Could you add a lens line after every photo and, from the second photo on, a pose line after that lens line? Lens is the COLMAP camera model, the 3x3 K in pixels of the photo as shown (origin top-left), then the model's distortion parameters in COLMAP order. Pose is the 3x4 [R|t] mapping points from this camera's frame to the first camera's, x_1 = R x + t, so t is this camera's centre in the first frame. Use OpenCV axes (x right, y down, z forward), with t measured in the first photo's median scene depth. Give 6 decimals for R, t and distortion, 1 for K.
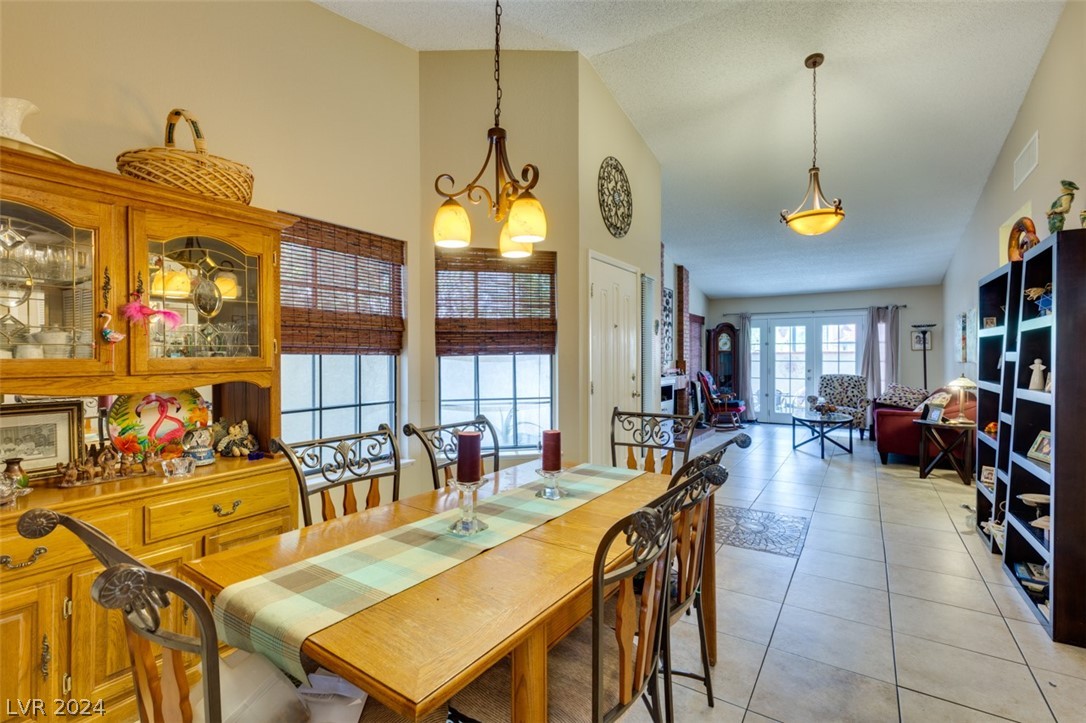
lens RADIAL K [[487.9, 0, 544.2], [0, 487.9, 357.5], [0, 0, 1]] dist [0.005514, -0.001358]
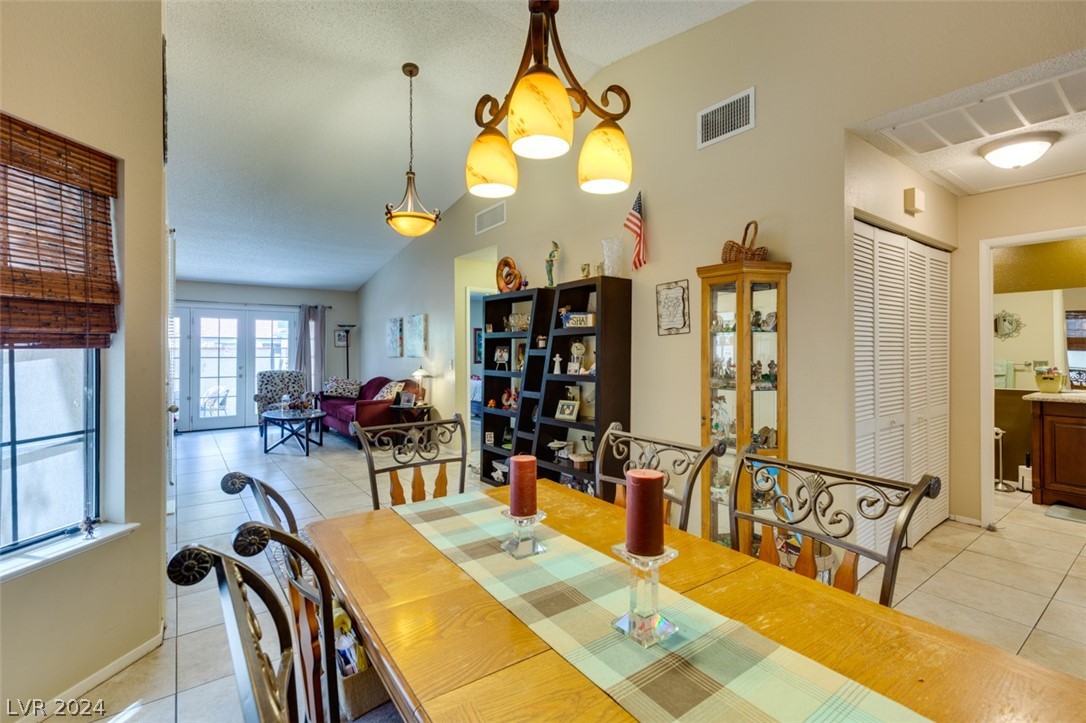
lens RADIAL K [[487.9, 0, 542.1], [0, 487.9, 348.6], [0, 0, 1]] dist [0.005514, -0.001358]
pose [[0.341650, 0.008330, 0.939790, -0.144971], [0.000927, 0.999957, -0.009200, 0.000043], [-0.939827, 0.004014, 0.341628, 0.166589]]
